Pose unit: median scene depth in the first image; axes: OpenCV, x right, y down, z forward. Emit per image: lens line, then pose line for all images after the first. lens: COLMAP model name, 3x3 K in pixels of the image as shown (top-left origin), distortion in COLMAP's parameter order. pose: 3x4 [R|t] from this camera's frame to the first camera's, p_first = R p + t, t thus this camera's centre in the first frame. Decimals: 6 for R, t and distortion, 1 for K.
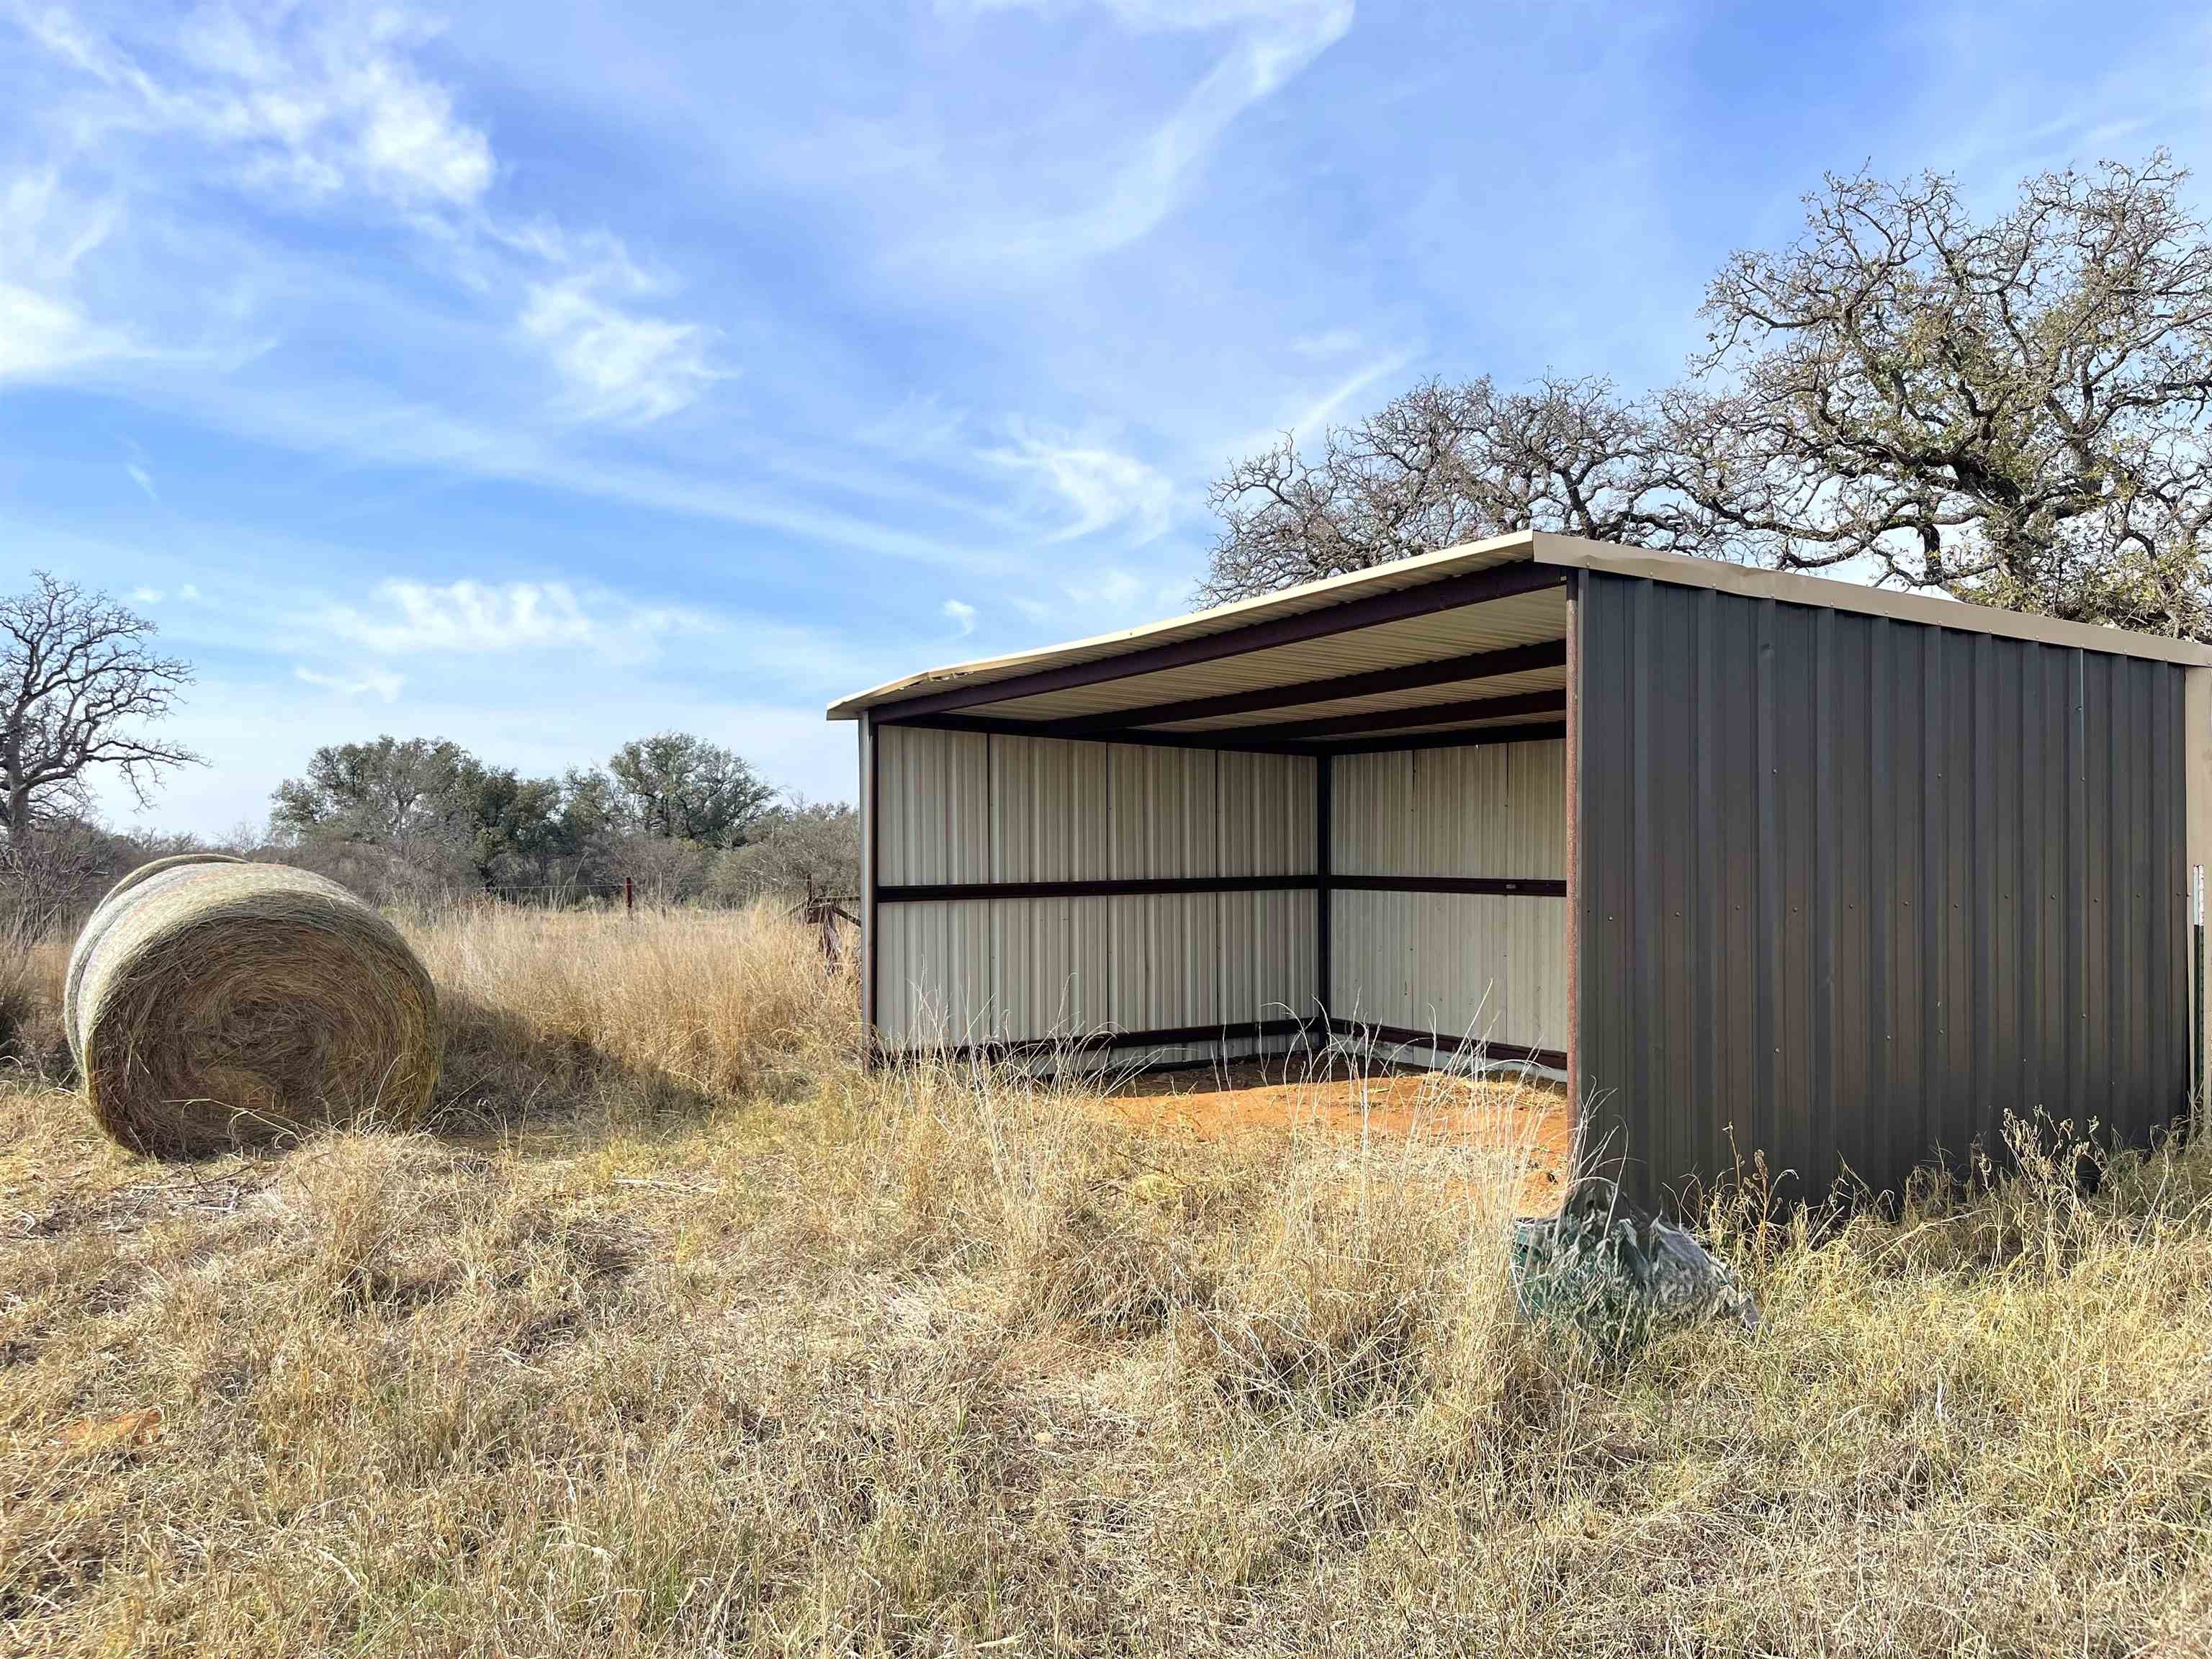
lens RADIAL K [[1645.4, 0, 1098.5], [0, 1645.4, 836.2], [0, 0, 1]] dist [0.083914, -0.104379]
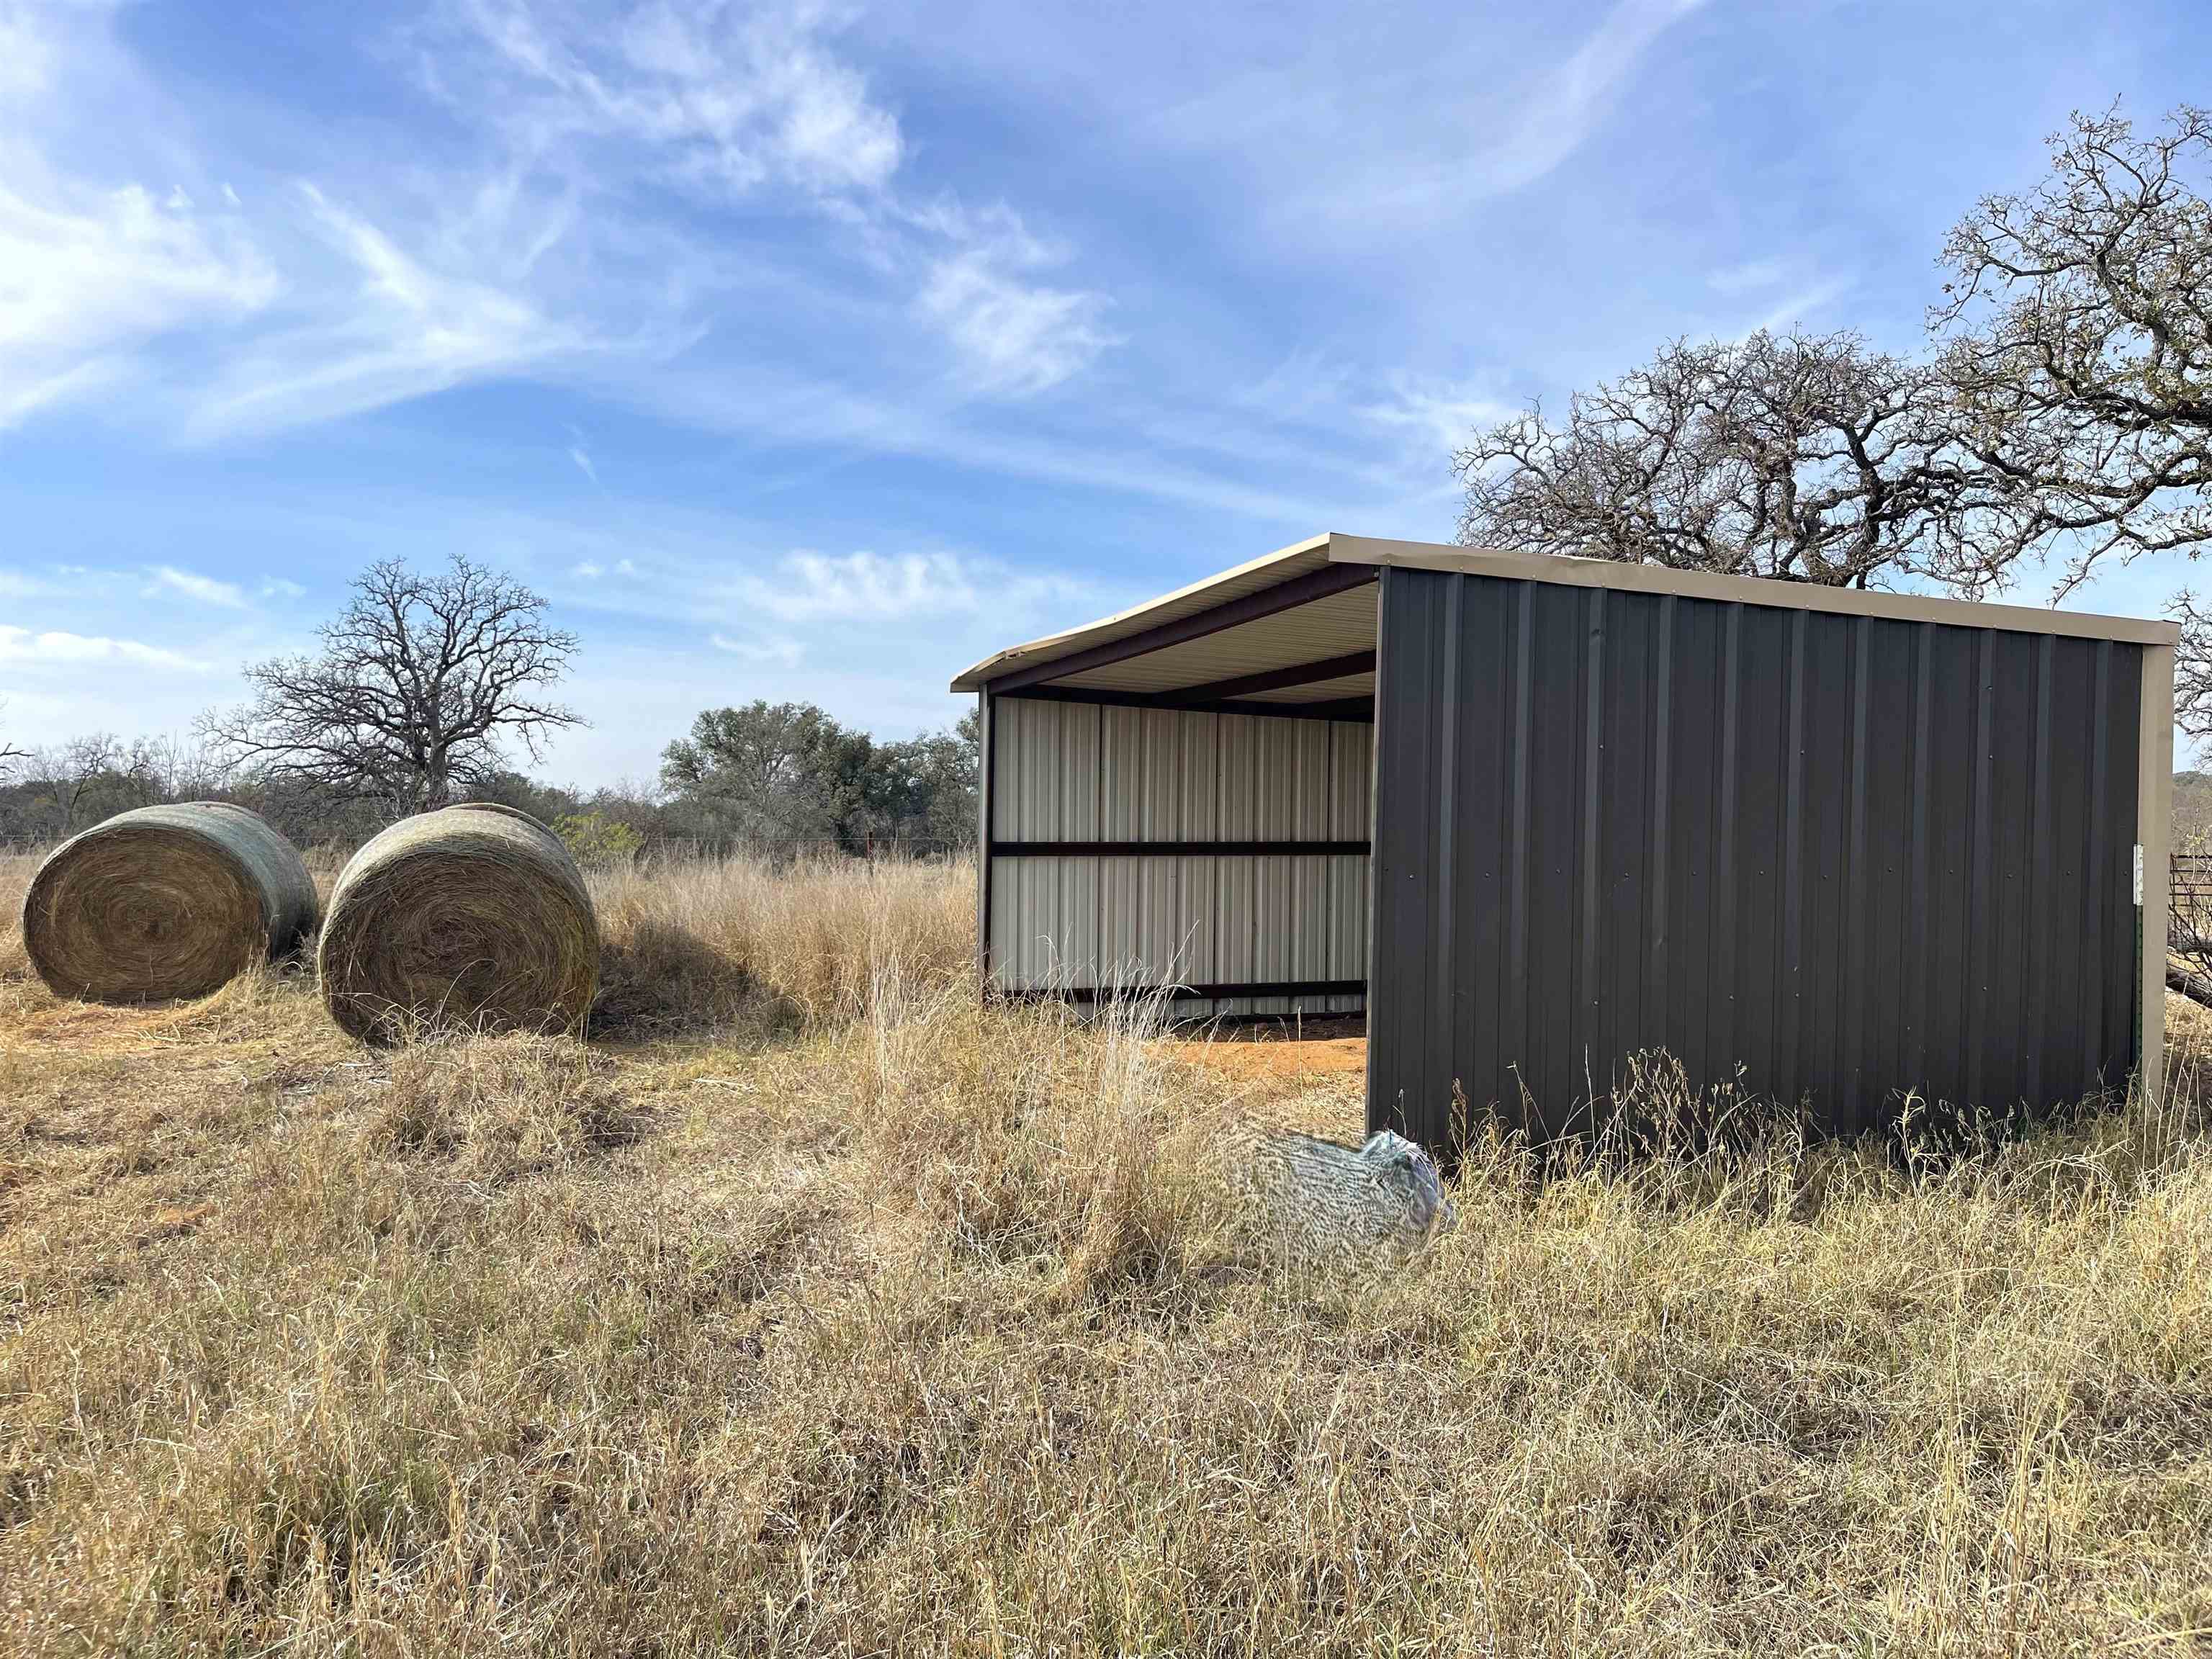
lens RADIAL K [[1645.4, 0, 1098.5], [0, 1645.4, 836.2], [0, 0, 1]] dist [0.083914, -0.104379]
pose [[0.976437, 0.021937, -0.214685, 0.104937], [-0.017484, 0.999591, 0.022618, 0.000019], [0.215094, -0.018331, 0.976421, -0.042293]]
